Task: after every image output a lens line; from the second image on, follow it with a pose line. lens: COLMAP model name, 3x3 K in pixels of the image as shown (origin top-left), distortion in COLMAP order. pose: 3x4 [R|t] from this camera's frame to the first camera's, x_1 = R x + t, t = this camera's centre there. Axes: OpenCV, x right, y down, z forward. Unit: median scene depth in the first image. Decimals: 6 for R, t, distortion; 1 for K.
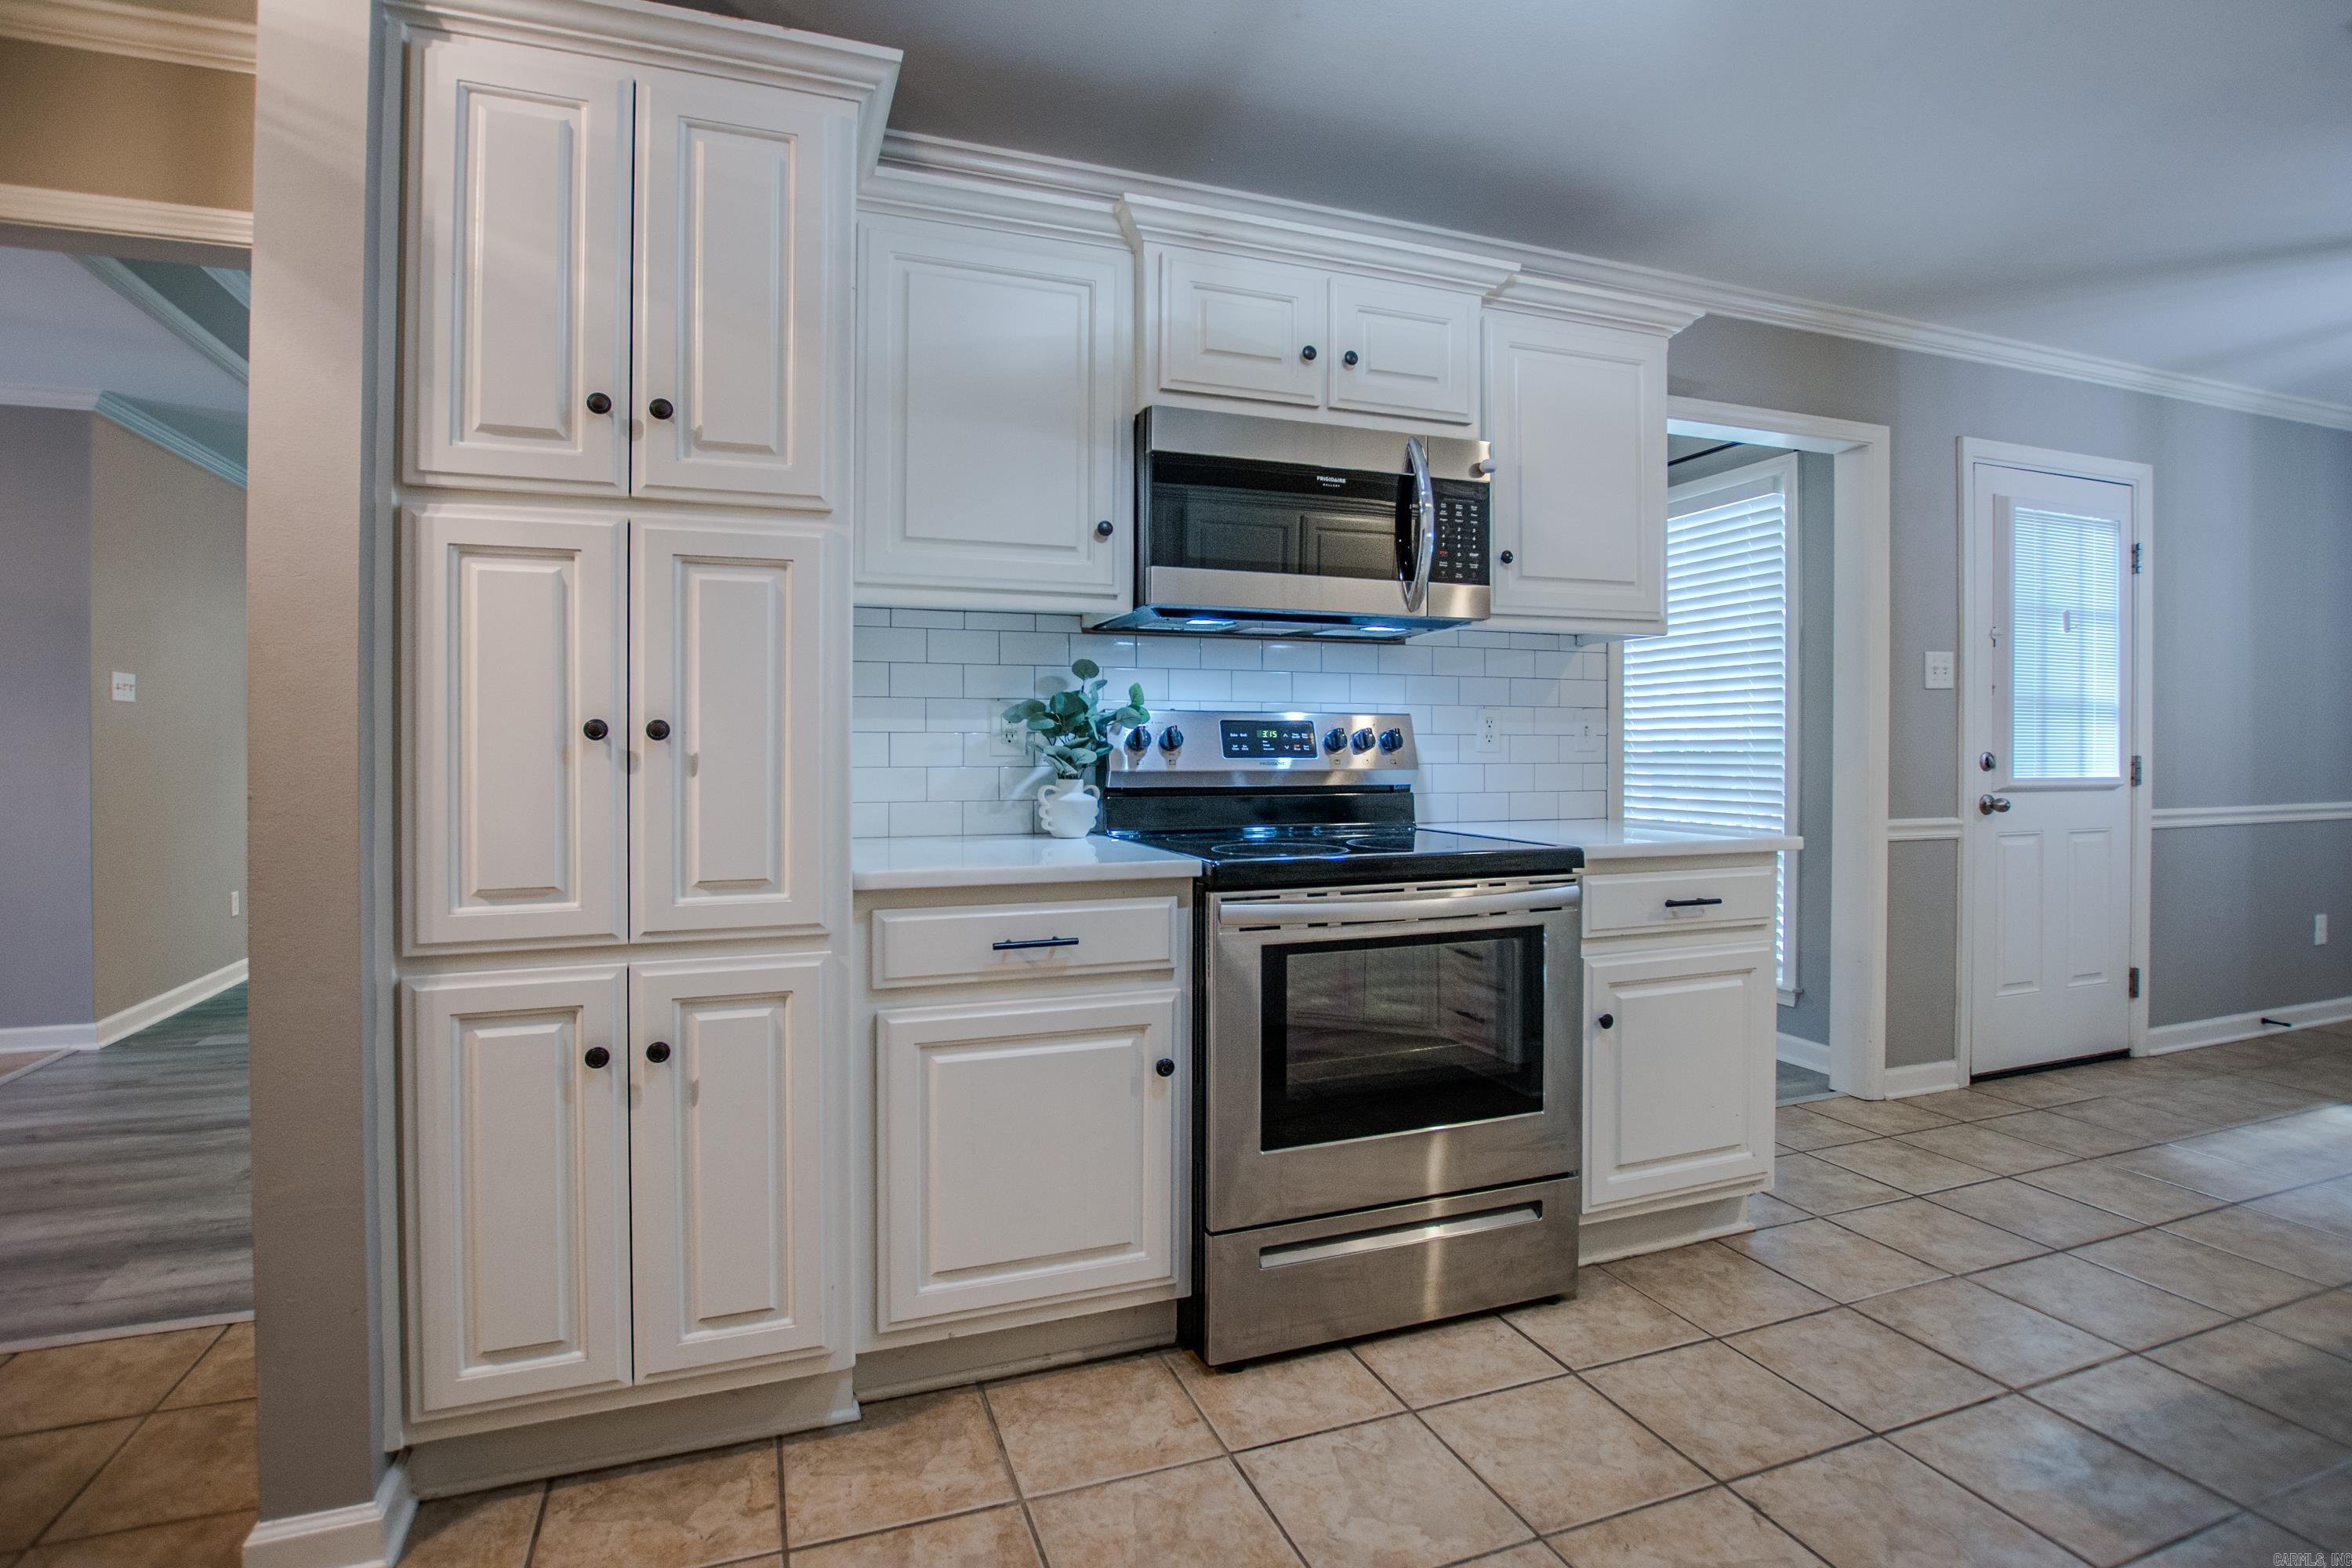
lens RADIAL K [[1108.4, 0, 1291.3], [0, 1108.4, 747.2], [0, 0, 1]] dist [-0.040319, 0.021675]
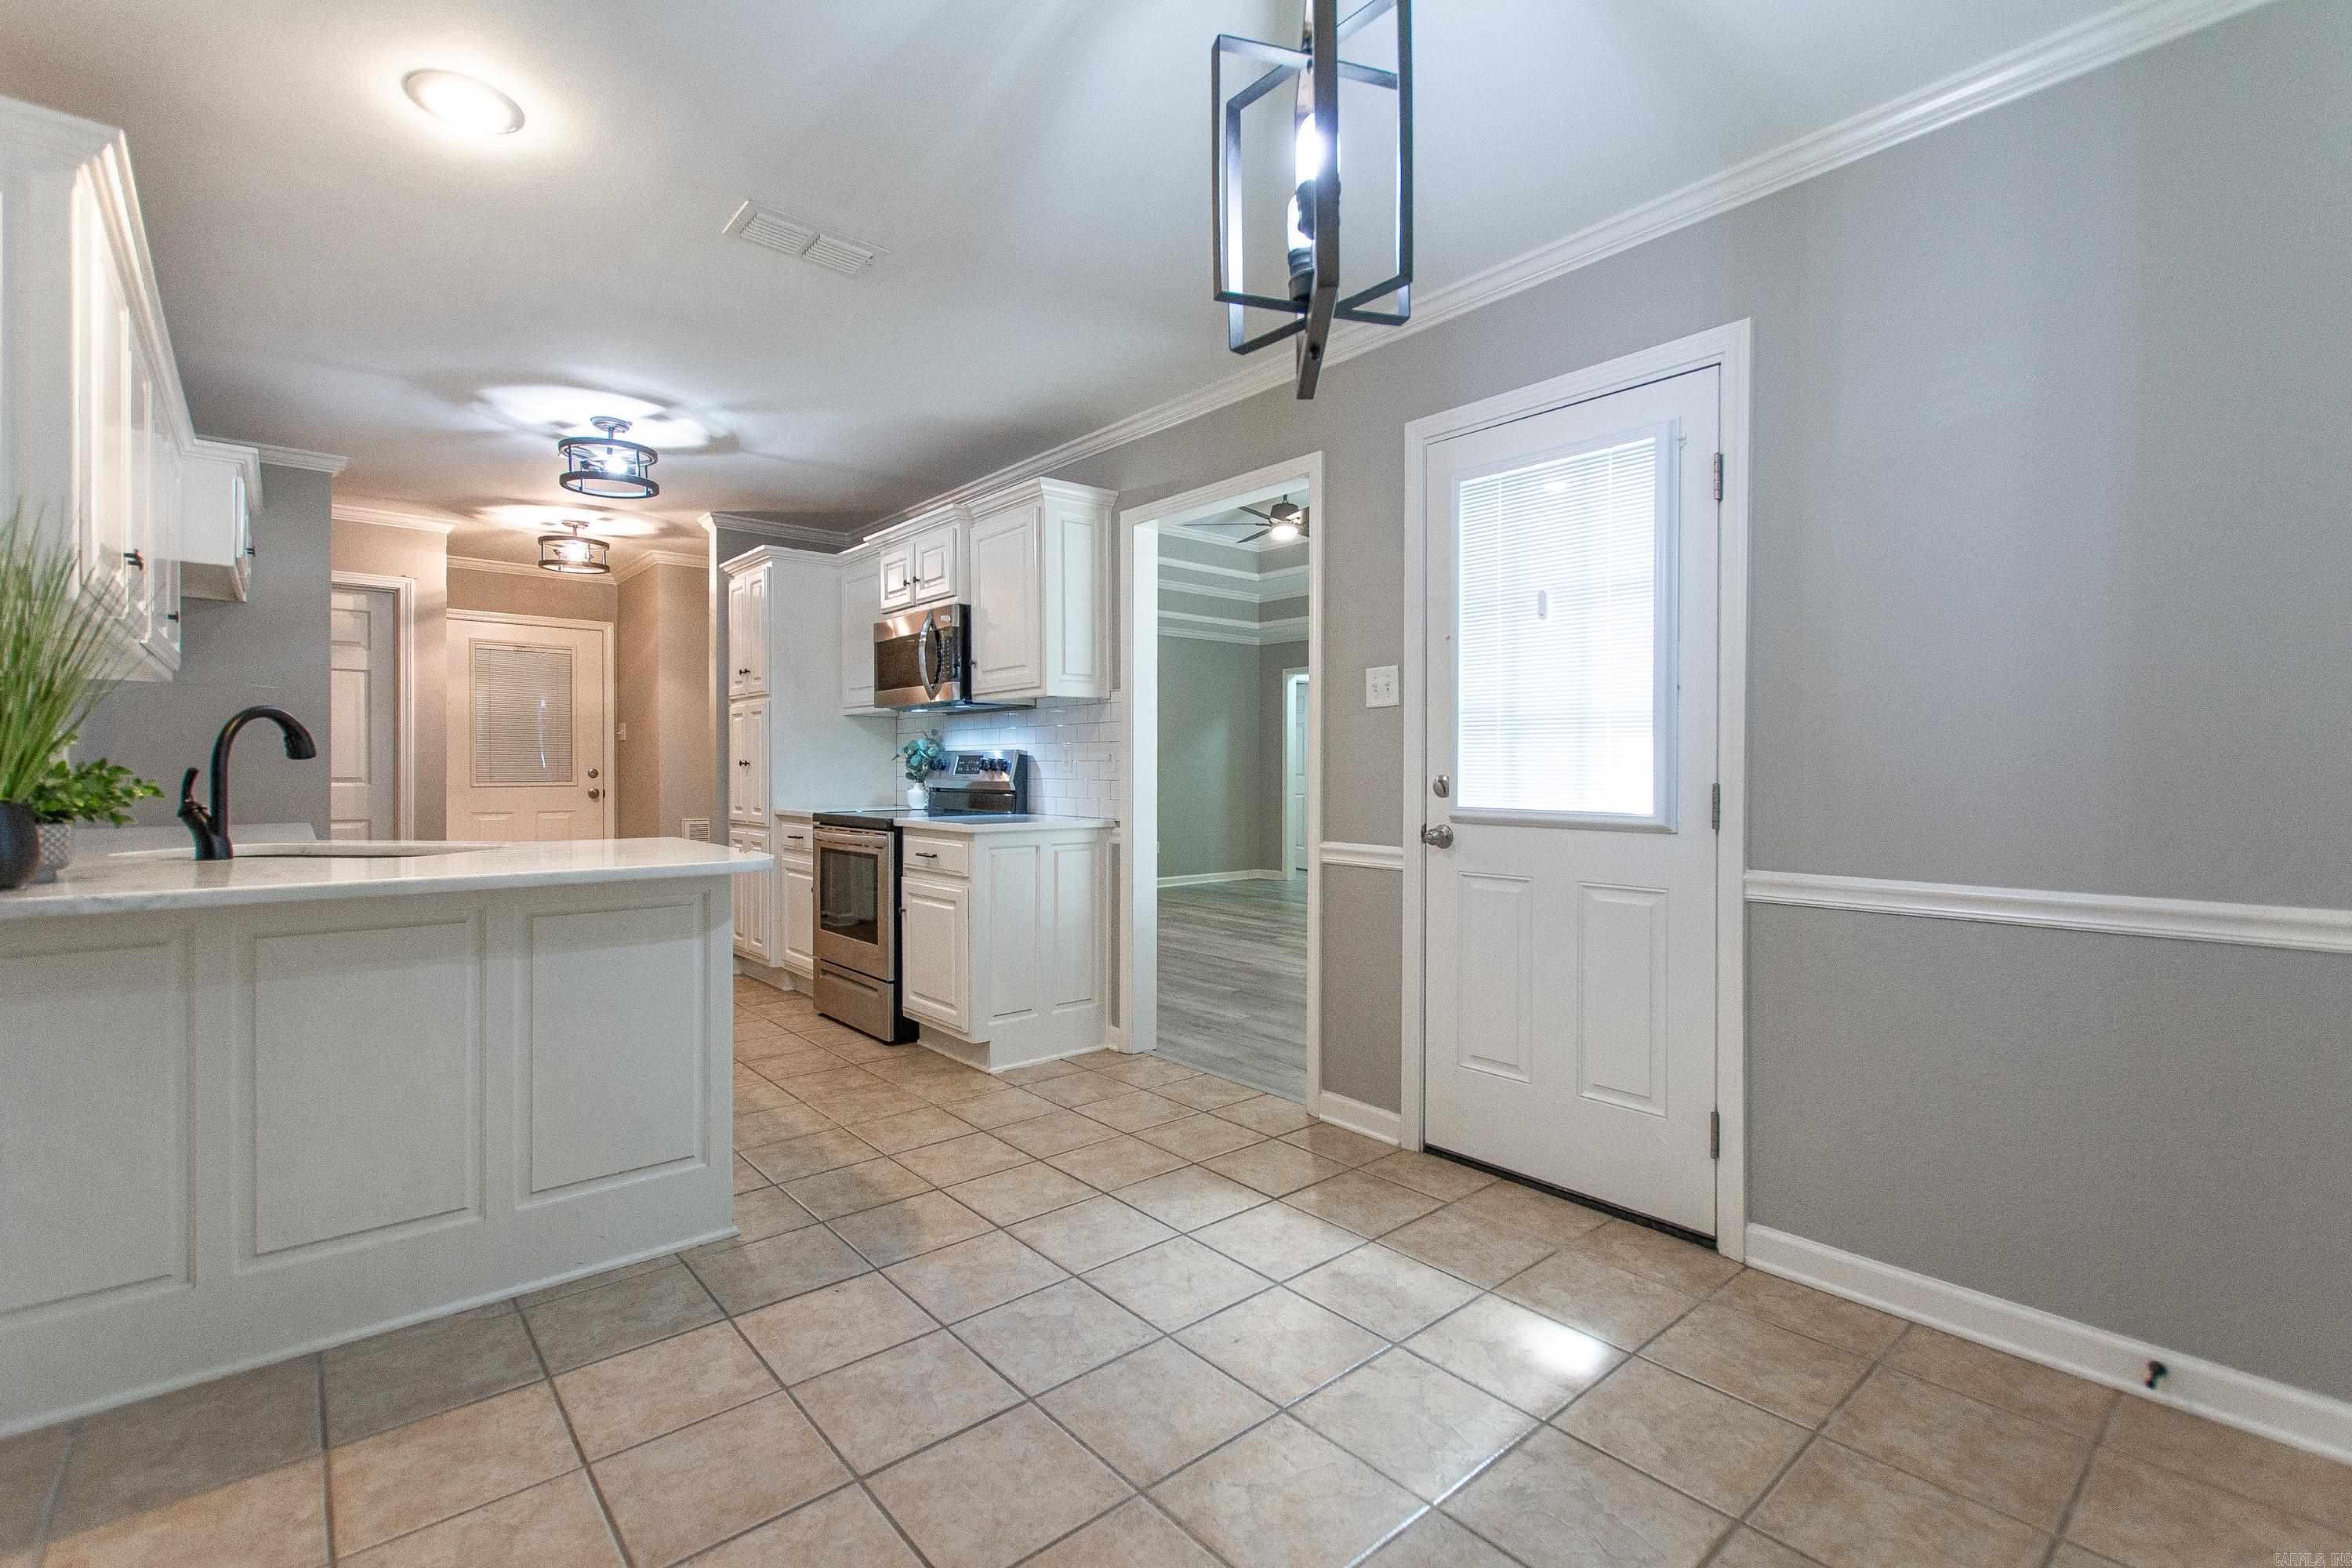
lens RADIAL K [[1032.7, 0, 1136.3], [0, 1032.7, 769.8], [0, 0, 1]] dist [-0.000268, 0.000181]
pose [[0.312671, 0.003576, -0.949855, 2.232227], [-0.001326, 0.999994, 0.003328, -0.003539], [0.949861, 0.000219, 0.312674, 0.866339]]
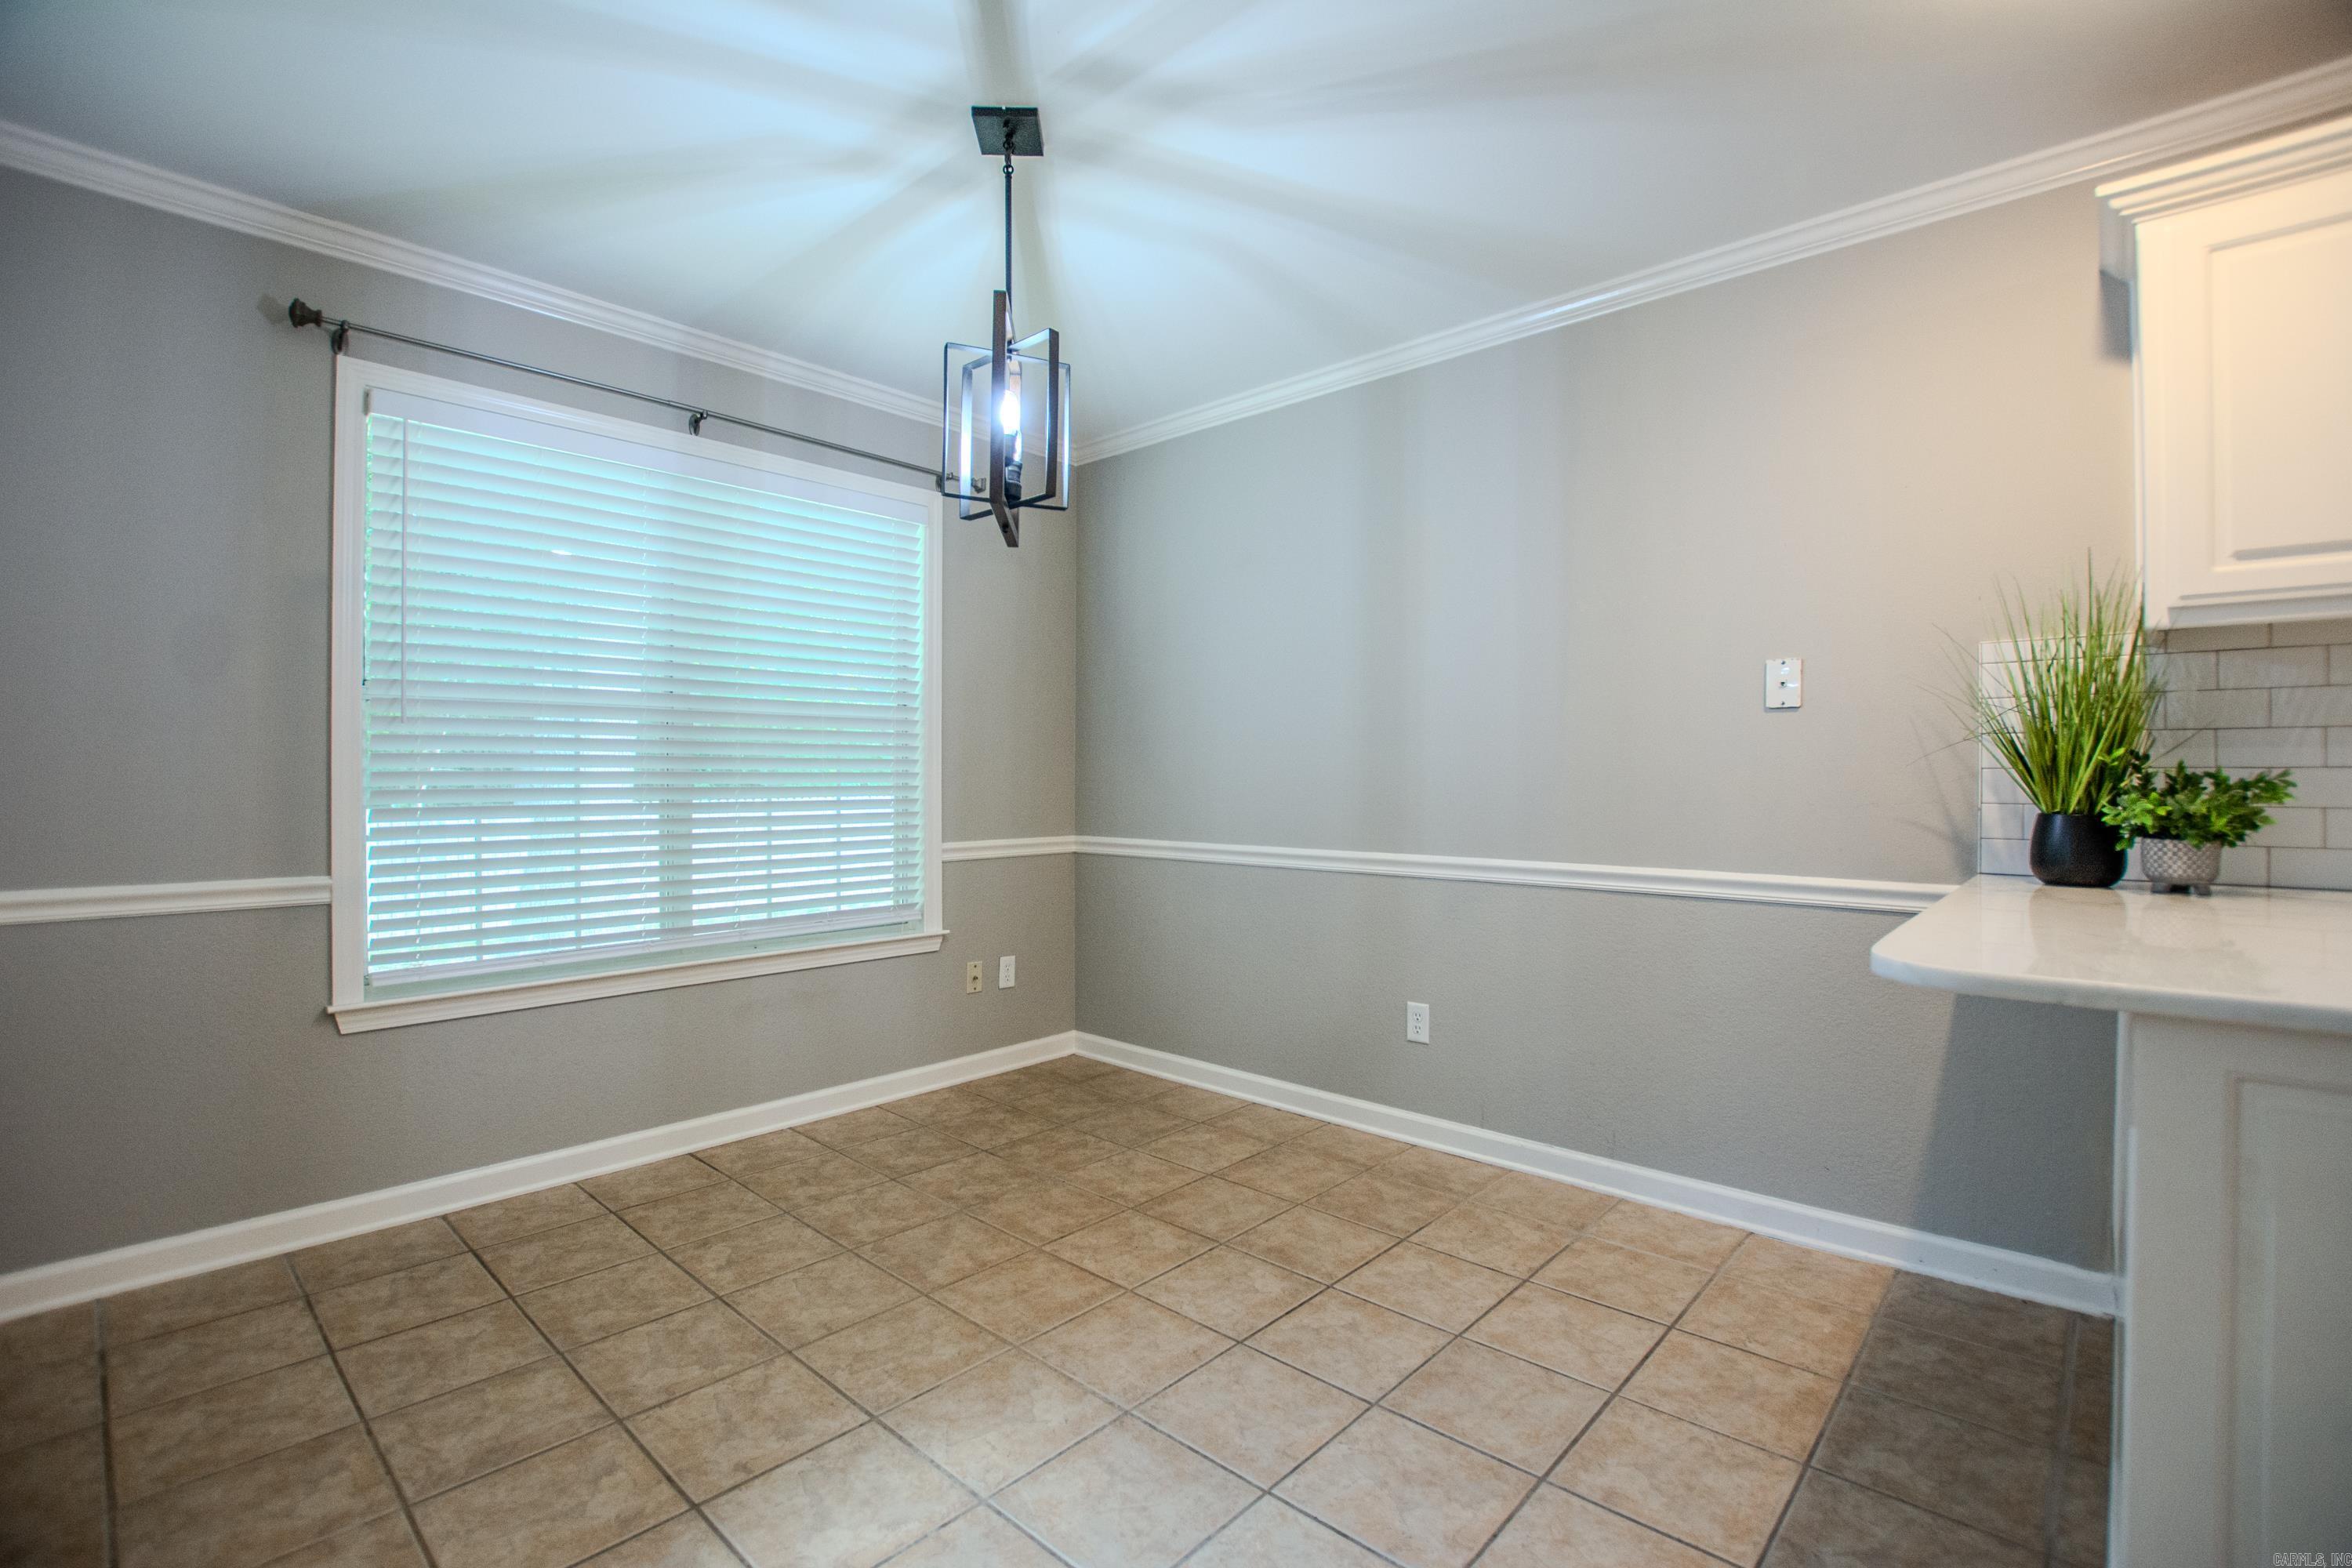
lens RADIAL K [[1045.9, 0, 1141.6], [0, 1045.9, 780.6], [0, 0, 1]] dist [-0.024873, -0.000444]
pose [[-0.422817, 0.000129, 0.906215, 0.755945], [-0.000827, 1.000000, -0.000528, -0.003579], [-0.906215, -0.000972, -0.422816, 1.452006]]
